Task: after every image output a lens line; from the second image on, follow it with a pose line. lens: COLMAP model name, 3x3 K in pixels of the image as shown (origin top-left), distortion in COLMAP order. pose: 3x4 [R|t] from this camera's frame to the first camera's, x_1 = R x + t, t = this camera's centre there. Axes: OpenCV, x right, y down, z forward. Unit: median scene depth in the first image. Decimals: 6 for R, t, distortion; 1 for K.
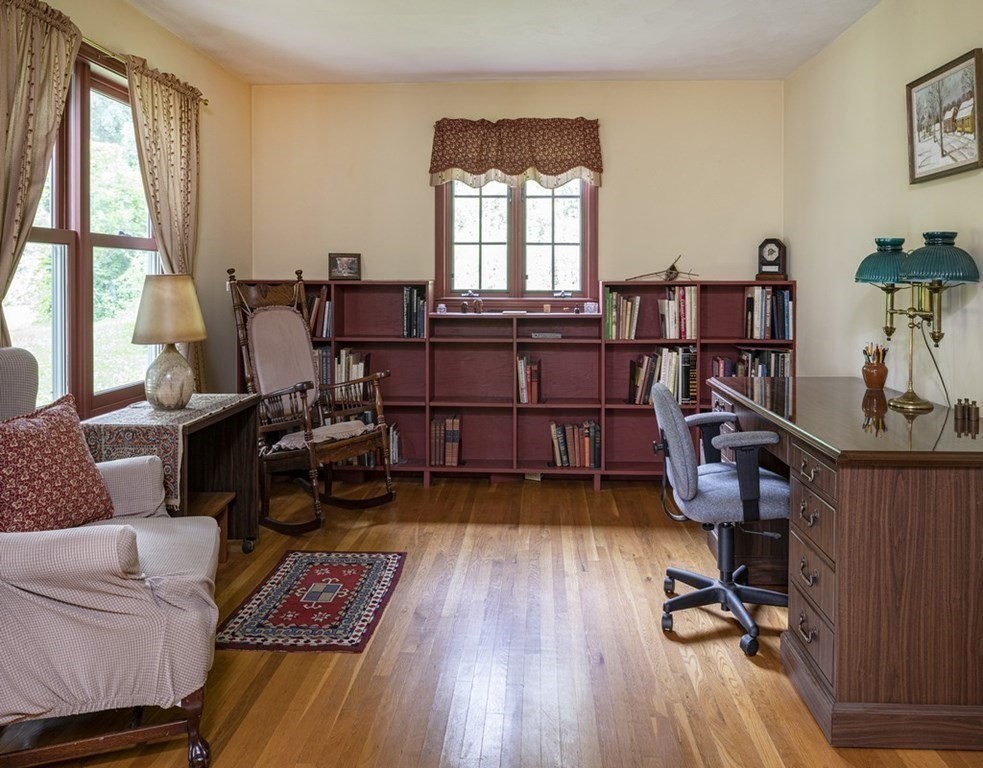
lens RADIAL K [[728.8, 0, 493.0], [0, 728.8, 284.7], [0, 0, 1]] dist [-0.005368, -0.006172]
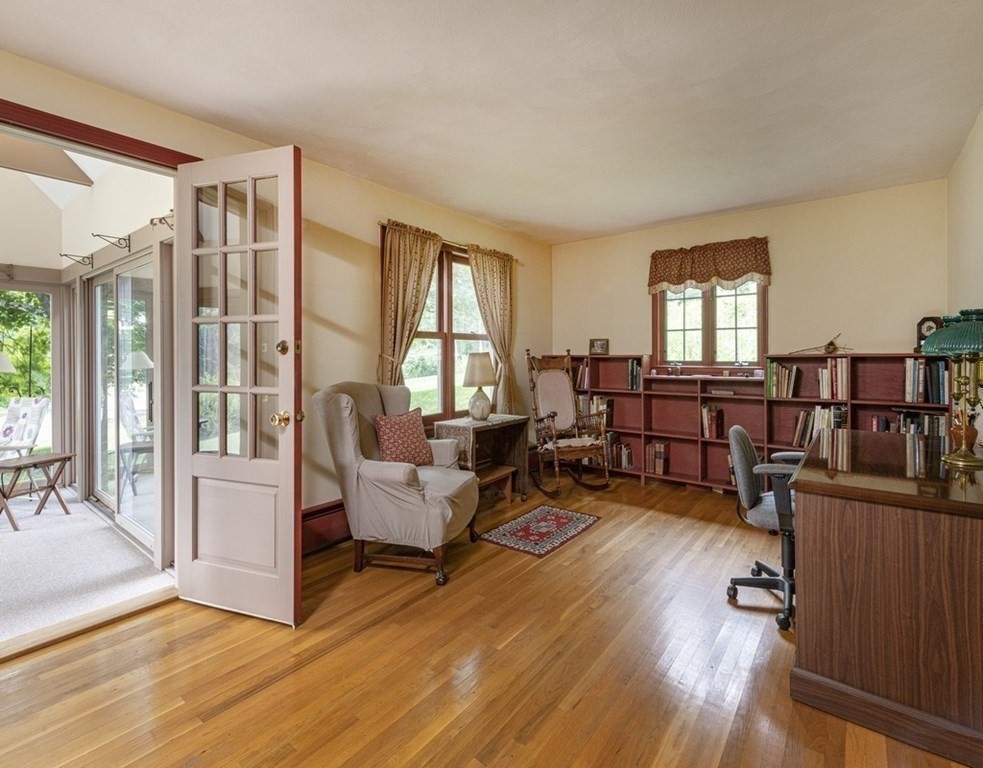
lens RADIAL K [[462.7, 0, 491.2], [0, 462.7, 357.9], [0, 0, 1]] dist [0.013806, -0.000434]
pose [[0.818597, -0.002591, -0.574362, 0.242726], [0.002379, 0.999997, -0.001121, 0.001280], [0.574363, -0.000449, 0.818600, -0.016593]]
